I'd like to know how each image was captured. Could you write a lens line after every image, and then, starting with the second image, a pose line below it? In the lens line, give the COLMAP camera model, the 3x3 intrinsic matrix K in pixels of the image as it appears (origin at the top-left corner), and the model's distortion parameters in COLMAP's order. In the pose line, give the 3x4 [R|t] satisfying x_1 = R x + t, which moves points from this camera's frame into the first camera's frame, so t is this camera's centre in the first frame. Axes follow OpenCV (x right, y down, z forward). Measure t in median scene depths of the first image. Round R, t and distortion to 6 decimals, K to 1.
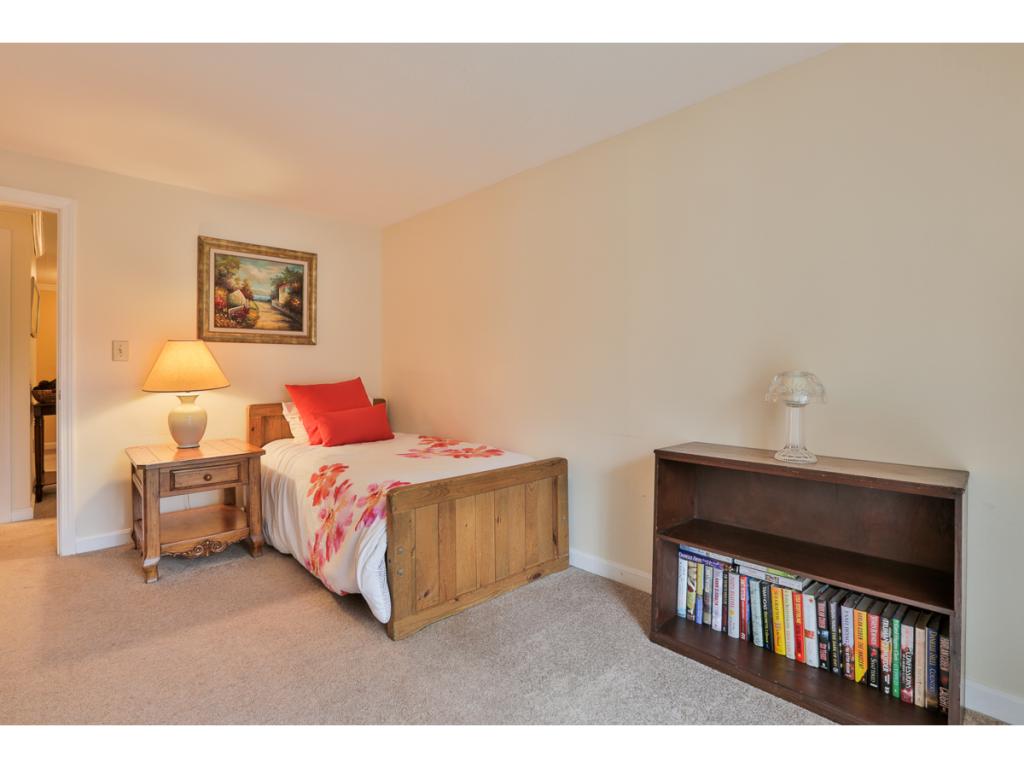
lens RADIAL K [[501.5, 0, 521.2], [0, 501.5, 366.1], [0, 0, 1]] dist [-0.048842, 0.016711]
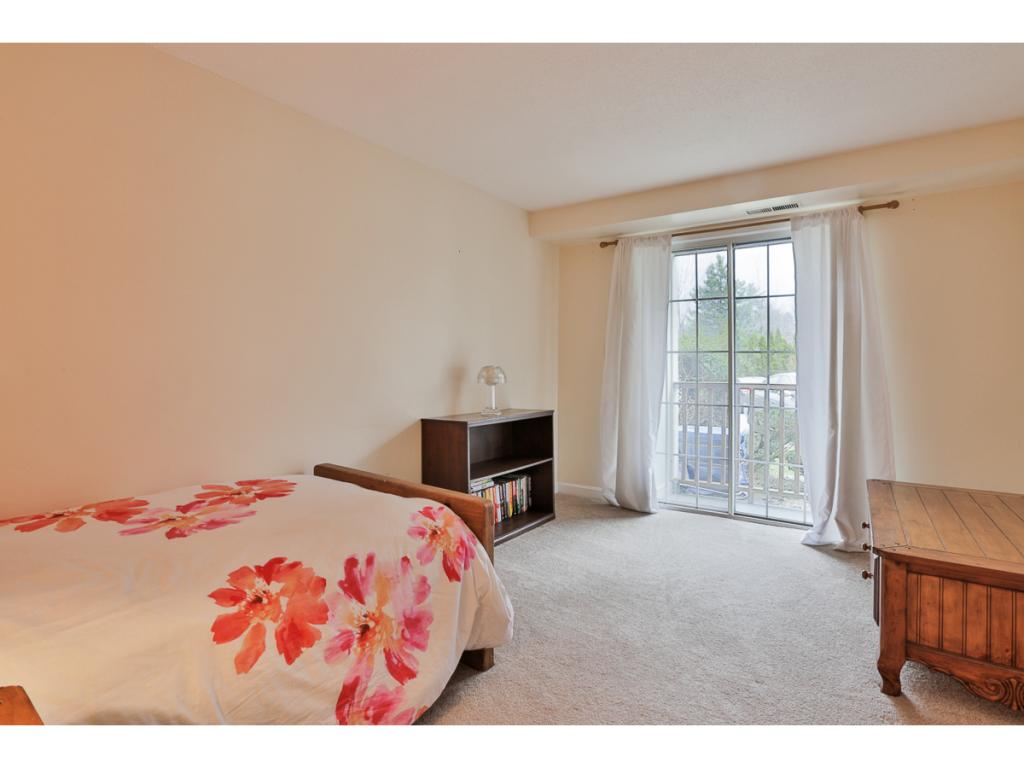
lens RADIAL K [[501.5, 0, 521.2], [0, 501.5, 366.1], [0, 0, 1]] dist [-0.048842, 0.016711]
pose [[-0.188877, 0.000348, 0.982001, -1.275844], [-0.006185, 0.999980, -0.001544, 0.016714], [-0.981981, -0.006365, -0.188871, 1.253402]]
